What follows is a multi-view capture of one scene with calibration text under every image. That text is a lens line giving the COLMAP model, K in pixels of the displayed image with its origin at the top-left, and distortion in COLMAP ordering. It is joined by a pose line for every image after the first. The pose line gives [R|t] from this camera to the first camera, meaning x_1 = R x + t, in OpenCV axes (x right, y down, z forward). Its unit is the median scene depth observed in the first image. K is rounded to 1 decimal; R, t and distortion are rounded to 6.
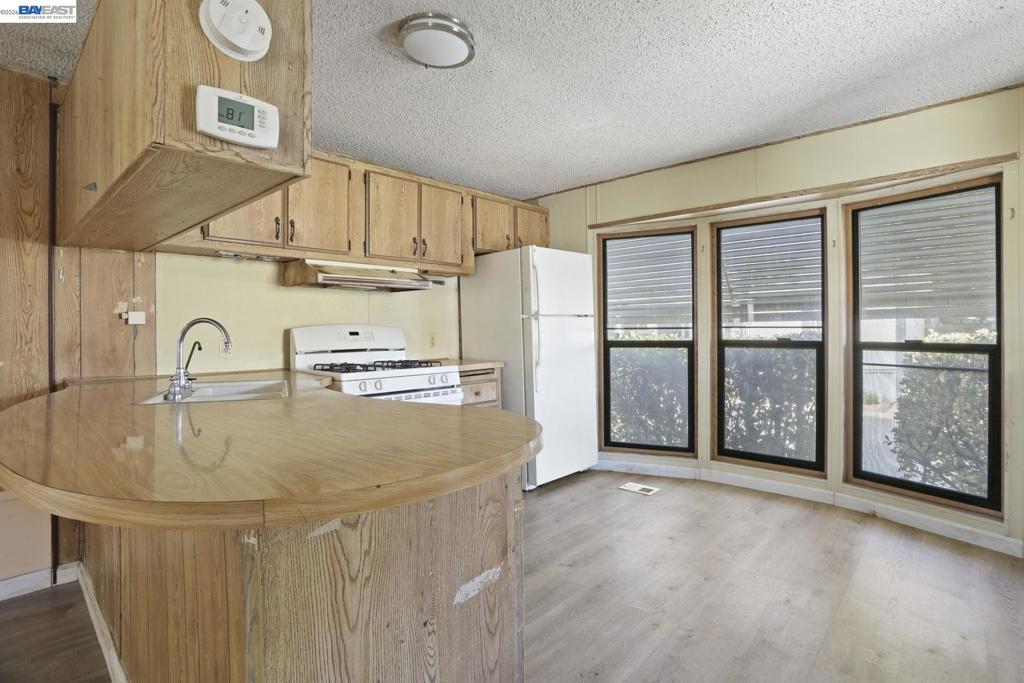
lens RADIAL K [[508.2, 0, 526.1], [0, 508.2, 333.5], [0, 0, 1]] dist [-0.067792, 0.031421]
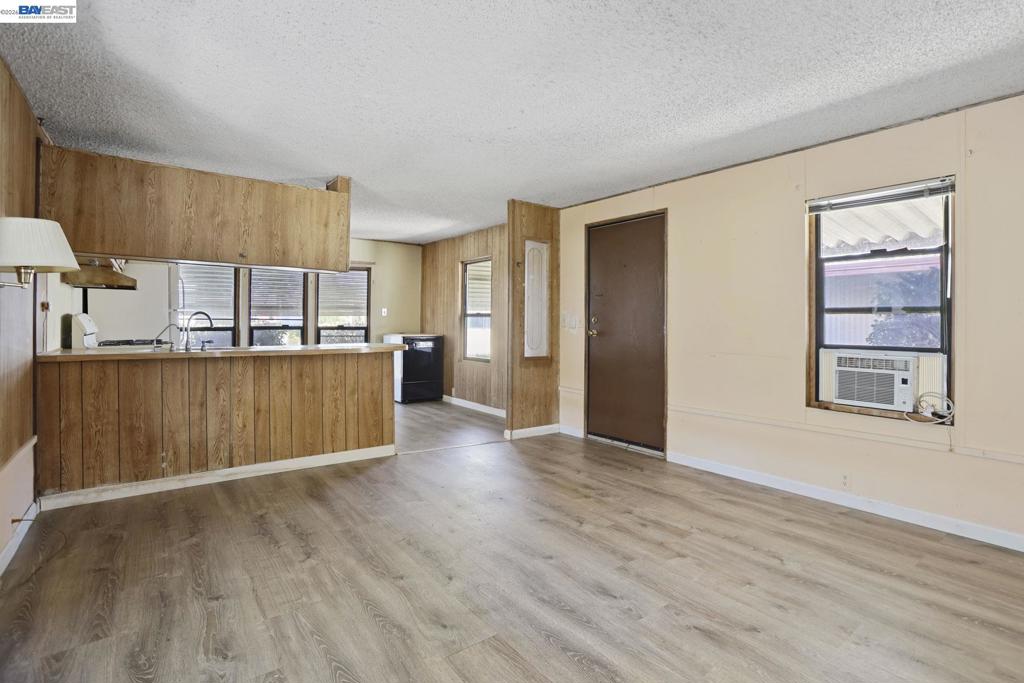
lens RADIAL K [[500.2, 0, 526.1], [0, 500.2, 324.9], [0, 0, 1]] dist [-0.071428, 0.026318]
pose [[0.176507, 0.001318, 0.984298, -1.299957], [0.000455, 0.999999, -0.001420, 0.013901], [-0.984299, 0.000699, 0.176507, -0.318646]]
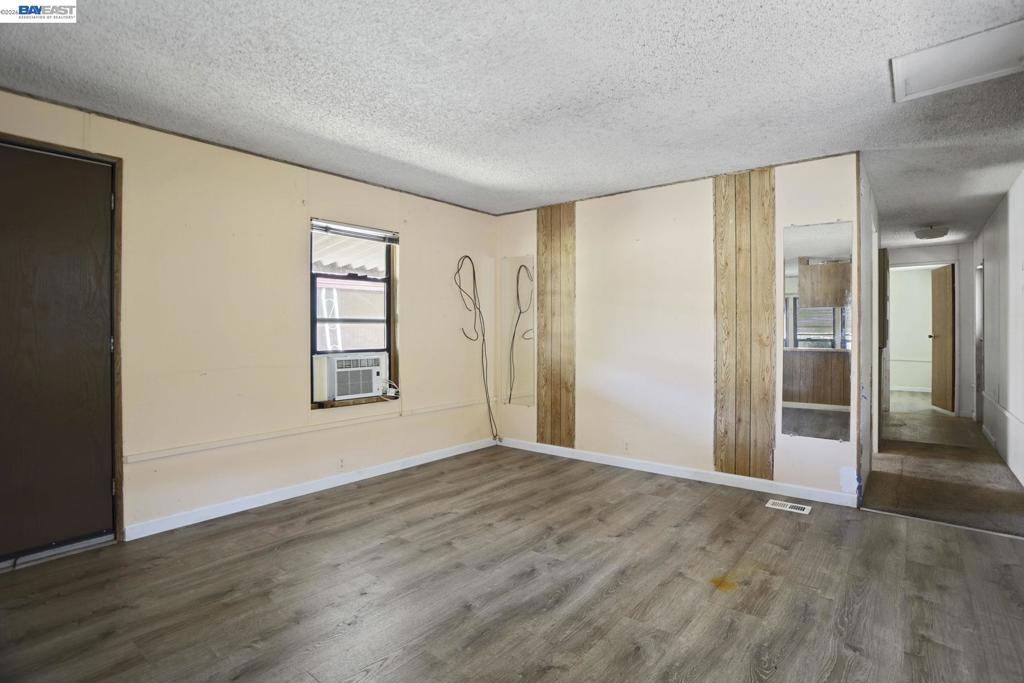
lens RADIAL K [[503.0, 0, 516.0], [0, 503.0, 324.3], [0, 0, 1]] dist [-0.069893, 0.028863]
pose [[-0.998599, 0.008166, -0.052289, -0.628228], [0.008413, 0.999954, -0.004511, 0.002154], [0.052249, -0.004945, -0.998622, 0.383822]]
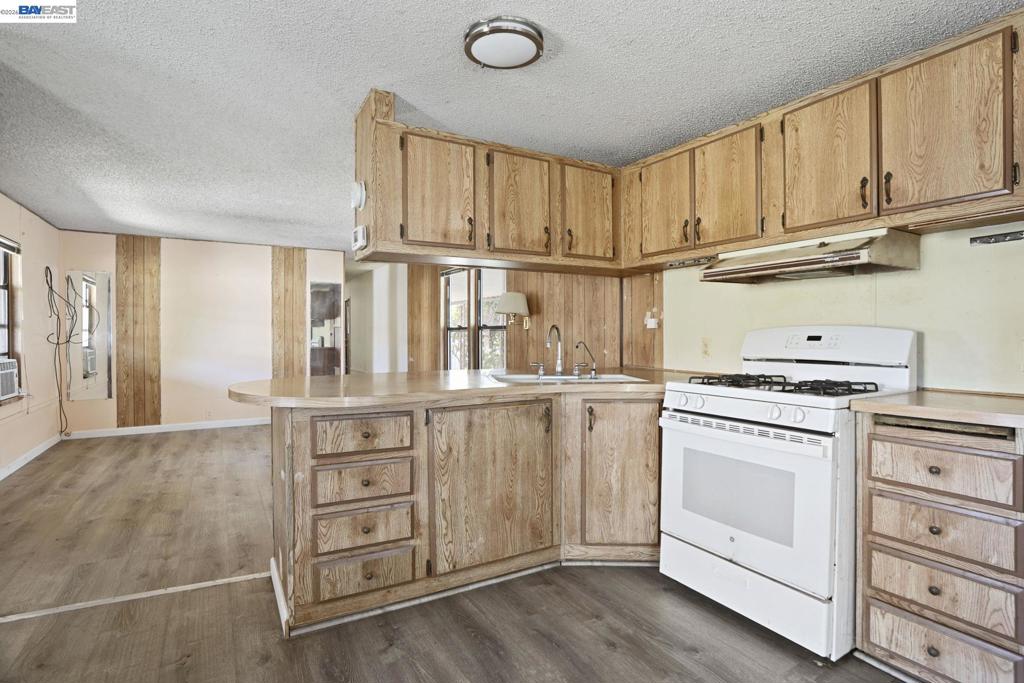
lens RADIAL K [[506.1, 0, 512.0], [0, 506.1, 341.5], [0, 0, 1]] dist [-0.062151, 0.023628]
pose [[-0.296375, 0.020978, -0.954841, 0.444452], [-0.003895, 0.999724, 0.023173, -0.009463], [0.955064, 0.010587, -0.296211, 0.758358]]
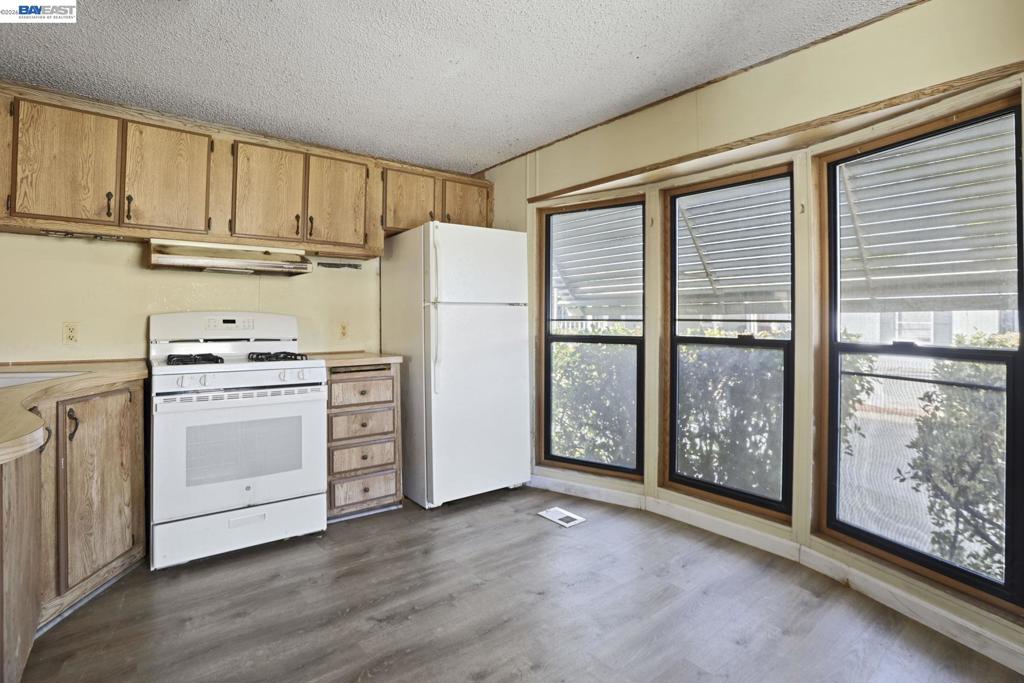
lens RADIAL K [[513.5, 0, 516.7], [0, 513.5, 314.5], [0, 0, 1]] dist [-0.073701, 0.026958]
pose [[0.986641, 0.011426, -0.162508, 0.300749], [-0.014780, 0.999702, -0.019444, -0.002143], [0.162238, 0.021587, 0.986516, 0.181791]]
